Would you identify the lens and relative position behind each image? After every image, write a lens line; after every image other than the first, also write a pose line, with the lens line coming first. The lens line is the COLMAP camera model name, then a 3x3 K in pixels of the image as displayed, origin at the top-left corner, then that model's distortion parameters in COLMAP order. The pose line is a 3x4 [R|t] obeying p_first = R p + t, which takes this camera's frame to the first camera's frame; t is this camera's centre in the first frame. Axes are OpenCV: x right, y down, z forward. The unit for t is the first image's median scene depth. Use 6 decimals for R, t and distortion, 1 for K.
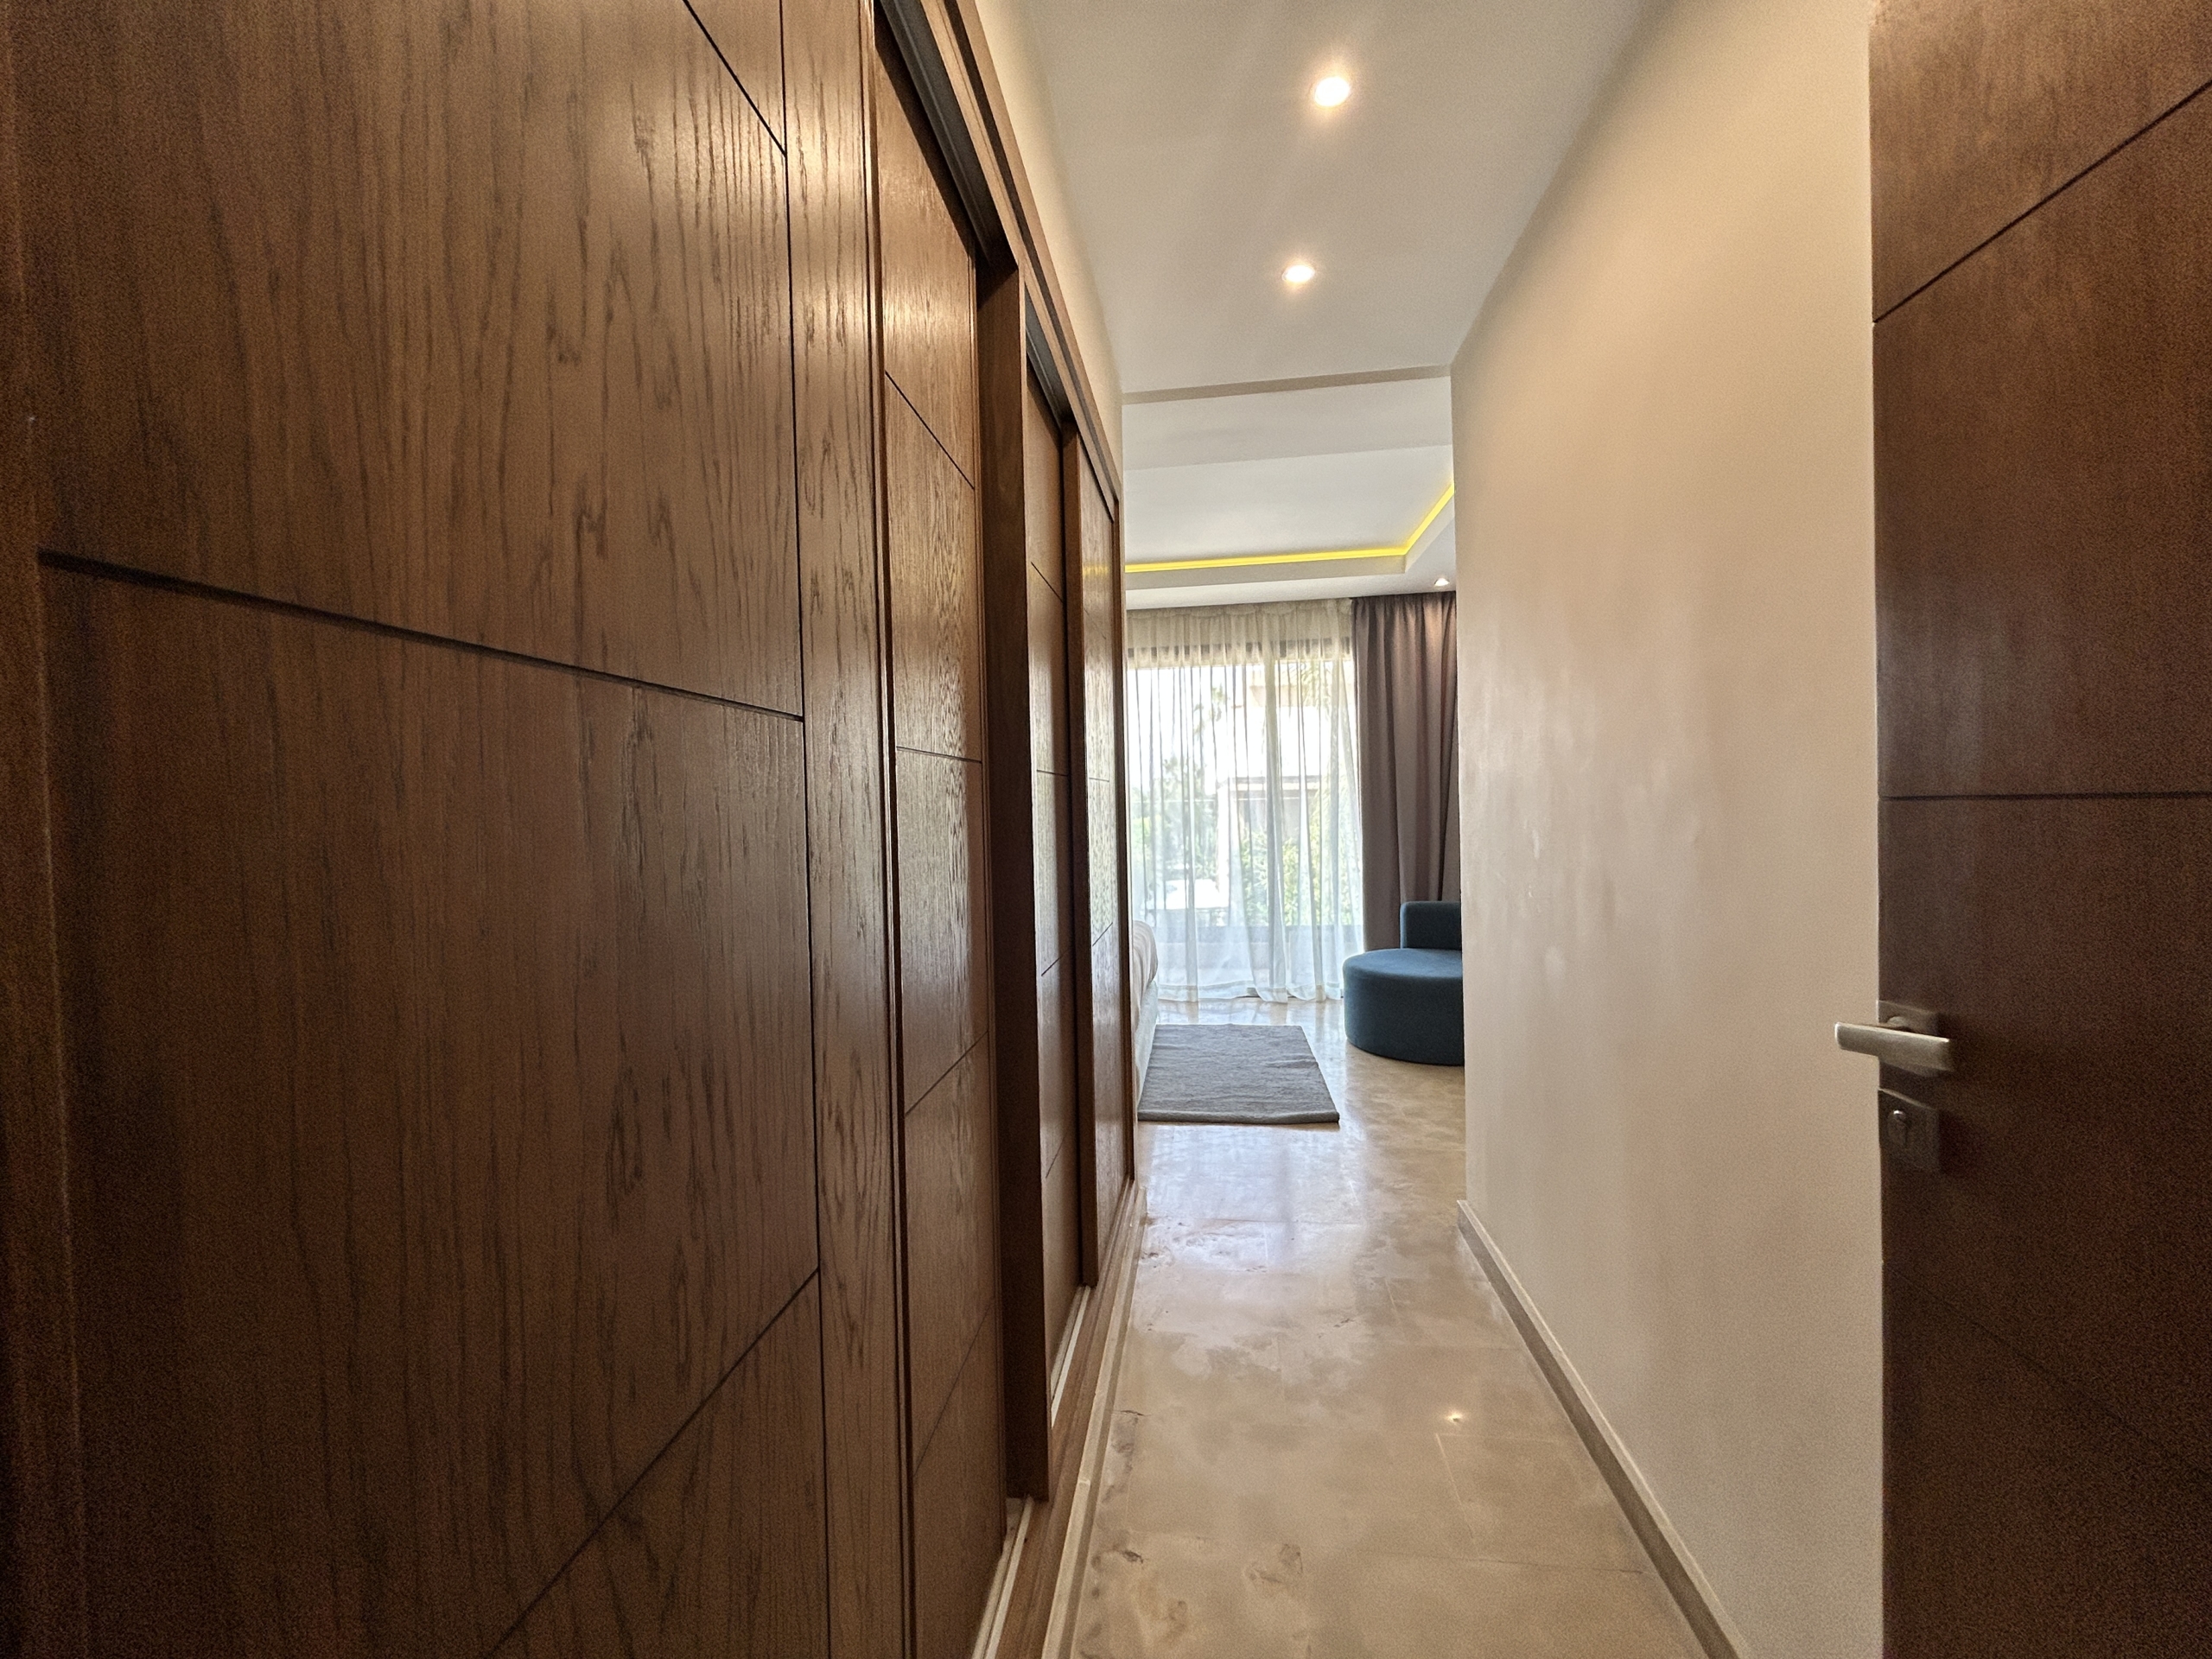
lens RADIAL K [[894.0, 0, 1105.1], [0, 894.0, 824.2], [0, 0, 1]] dist [-0.002335, 0.001048]
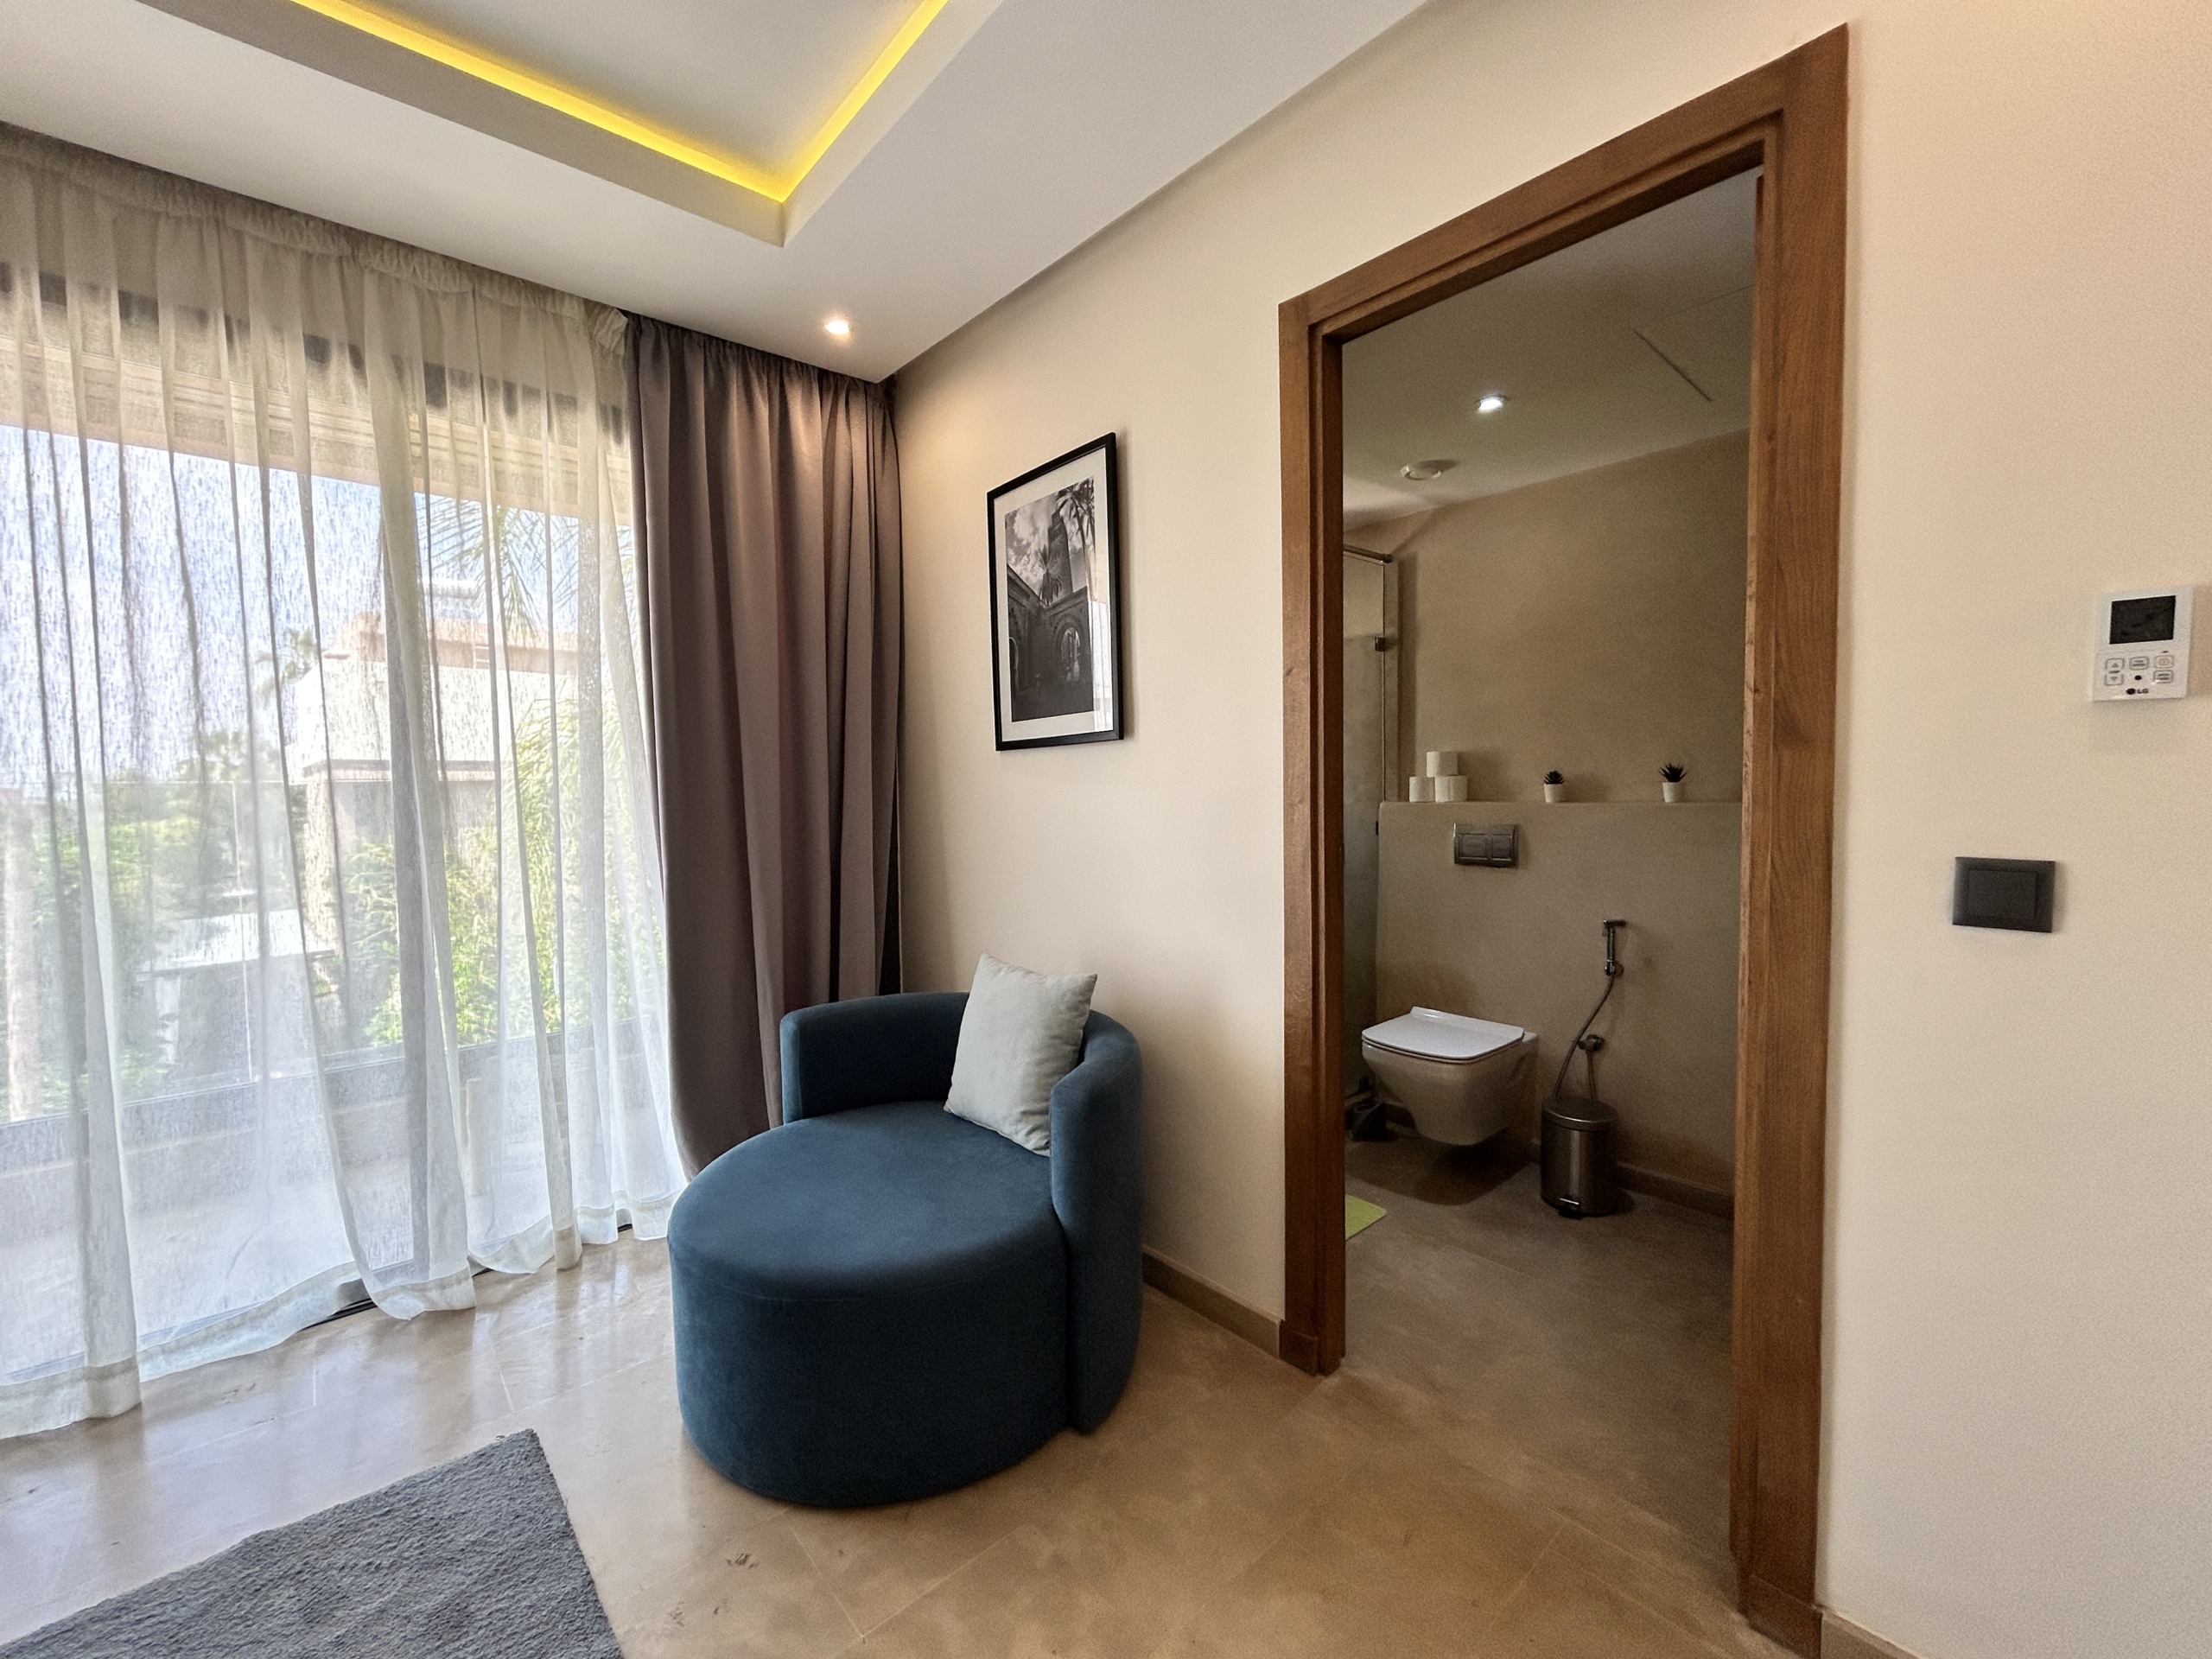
lens RADIAL K [[894.0, 0, 1106.6], [0, 894.0, 819.0], [0, 0, 1]] dist [-0.002335, 0.001048]
pose [[0.656876, -0.017100, 0.753805, 0.096930], [0.021975, 0.999752, 0.003530, -0.004915], [-0.753678, 0.014246, 0.657089, 0.535558]]
